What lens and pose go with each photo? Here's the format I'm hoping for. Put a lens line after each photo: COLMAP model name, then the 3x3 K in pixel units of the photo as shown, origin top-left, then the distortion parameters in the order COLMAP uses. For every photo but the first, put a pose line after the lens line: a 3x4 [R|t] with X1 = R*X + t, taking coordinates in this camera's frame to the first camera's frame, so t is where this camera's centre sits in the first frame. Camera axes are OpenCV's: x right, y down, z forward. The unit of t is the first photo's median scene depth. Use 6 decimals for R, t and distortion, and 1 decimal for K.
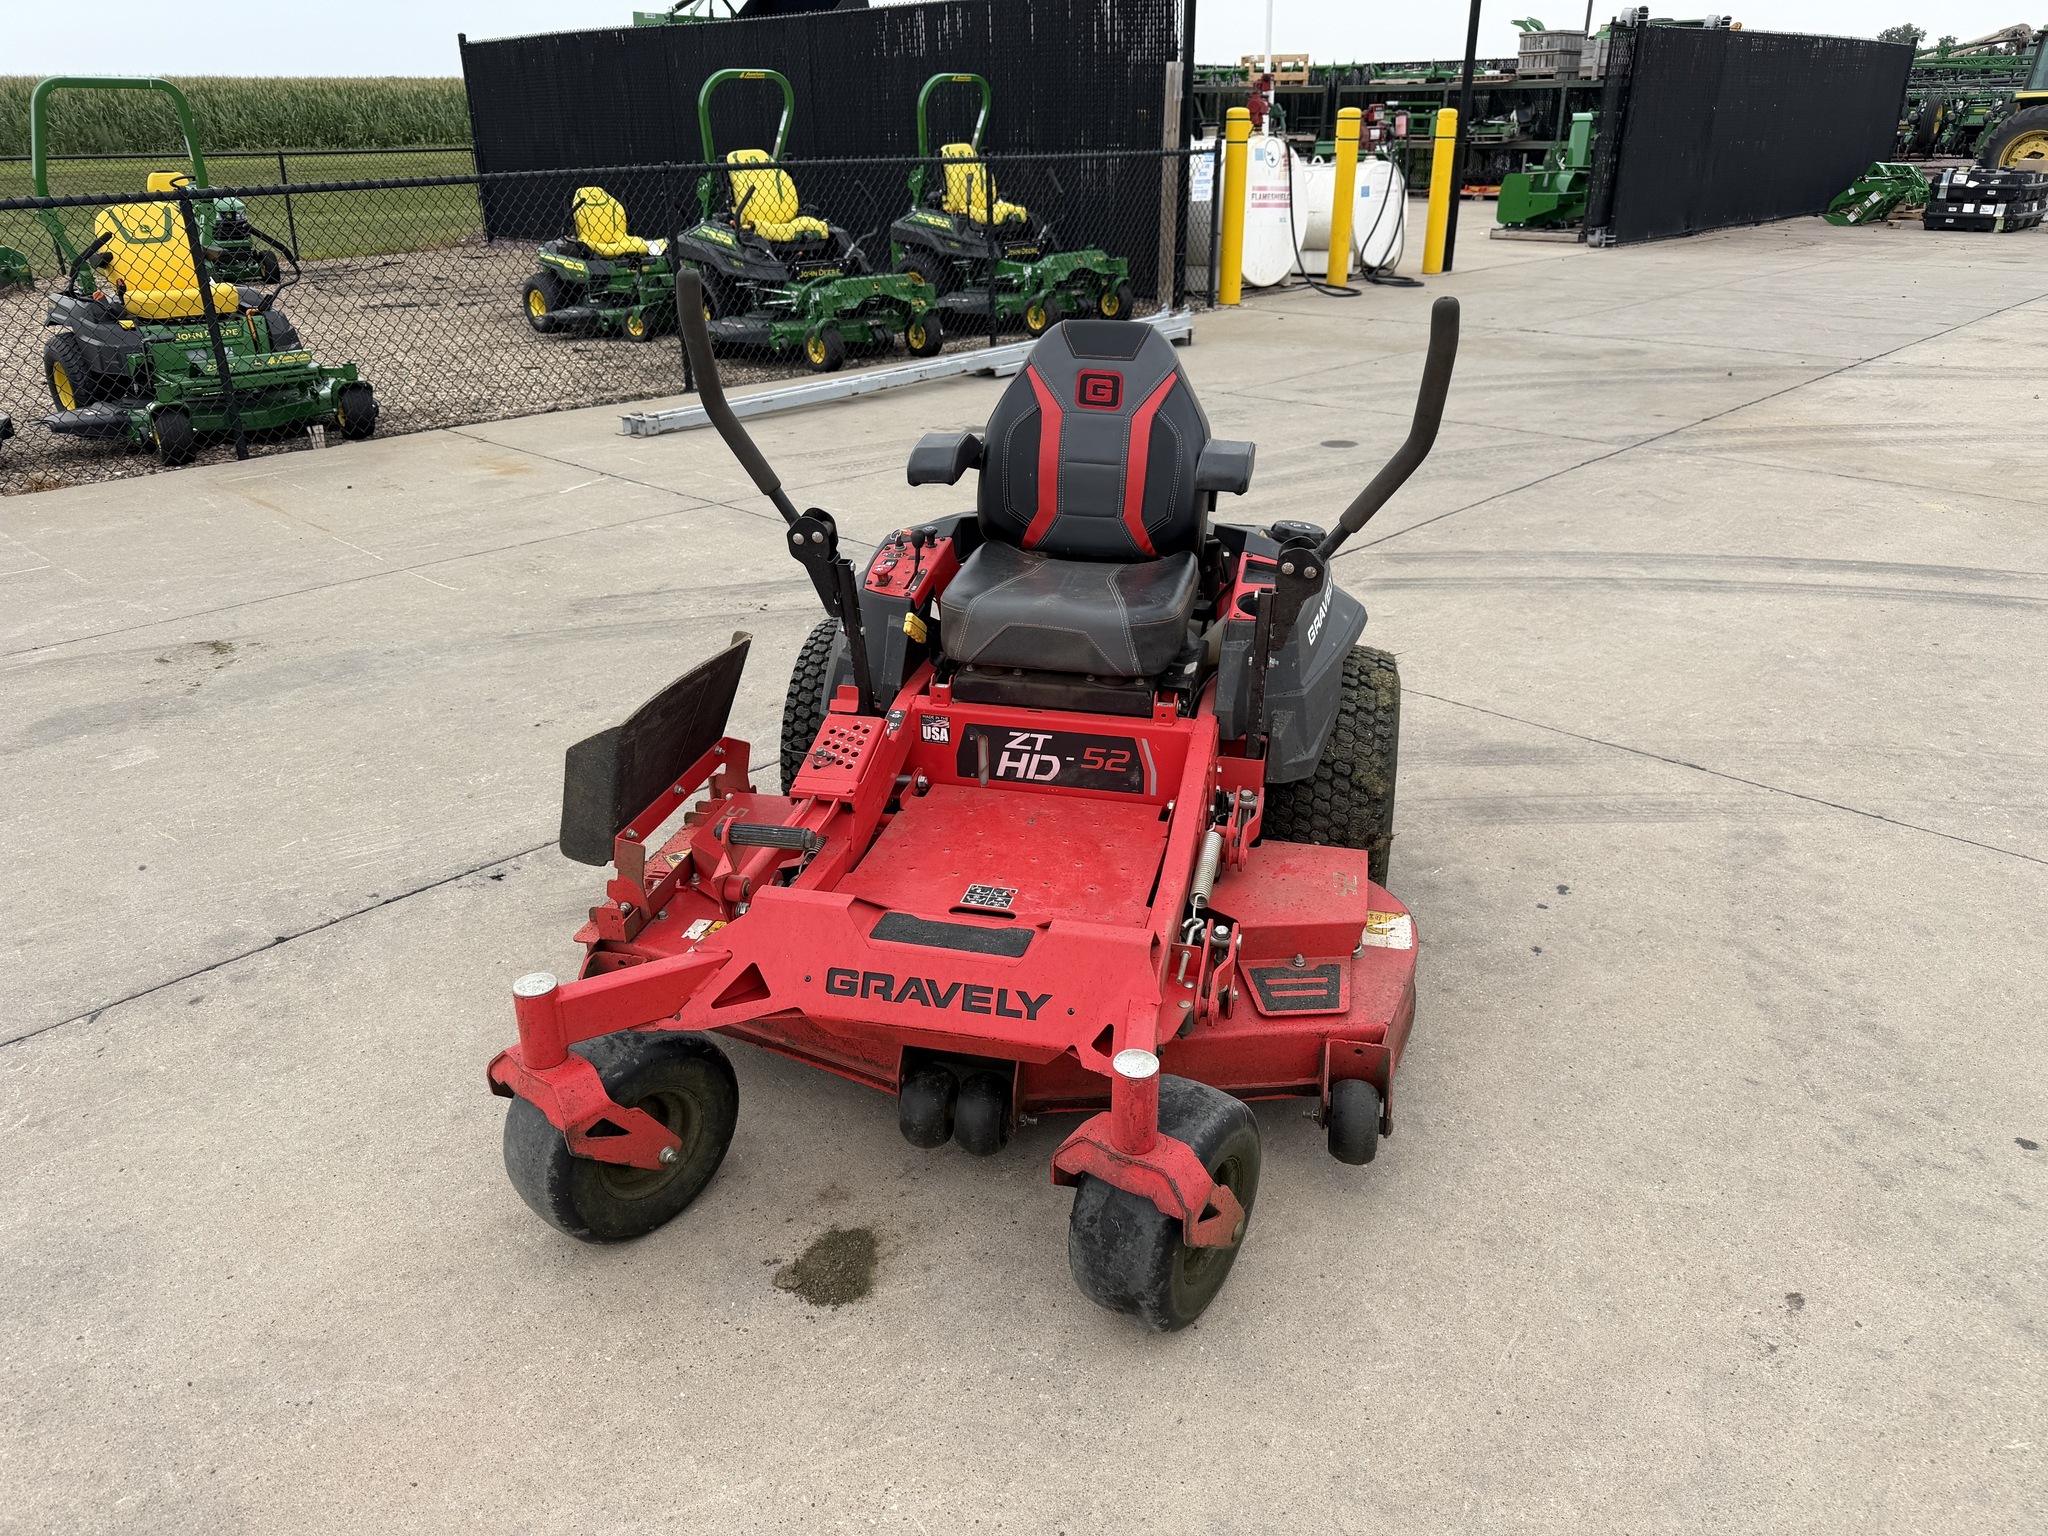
lens RADIAL K [[1453.2, 0, 1033.2], [0, 1453.2, 789.2], [0, 0, 1]] dist [0.003769, -0.010250]
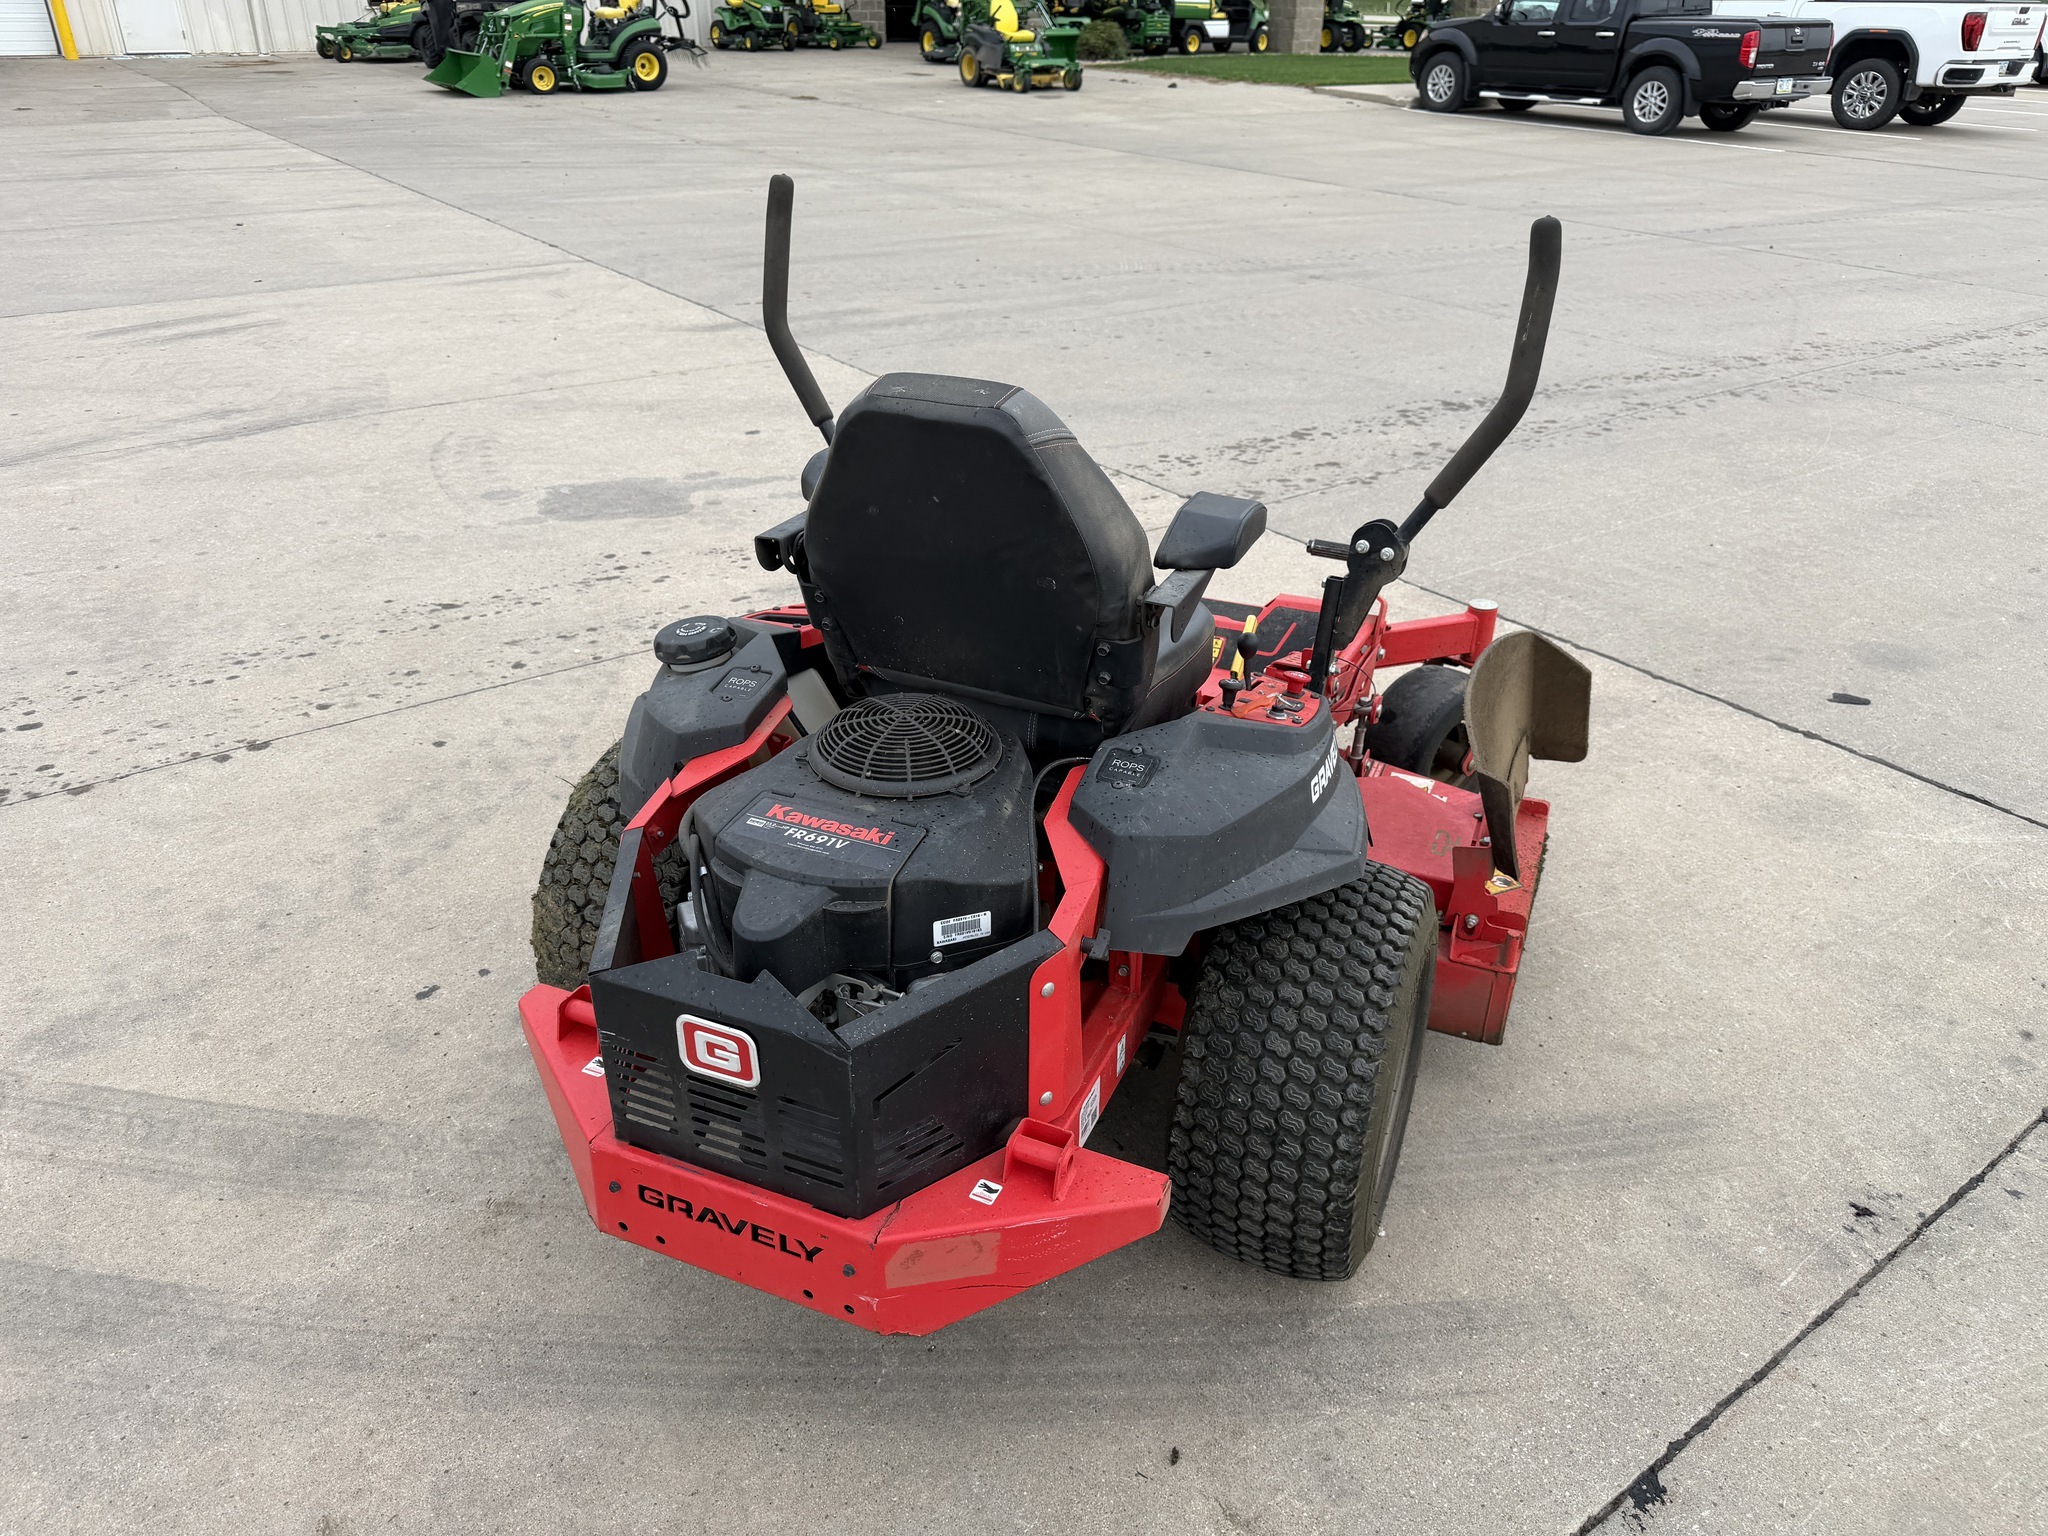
lens RADIAL K [[1460.5, 0, 1025.5], [0, 1460.5, 764.0], [0, 0, 1]] dist [0.001794, -0.008196]
pose [[-0.983580, -0.090935, 0.155889, -0.072896], [0.070815, 0.600040, 0.796829, -0.575992], [-0.165999, 0.794784, -0.583748, 1.195957]]
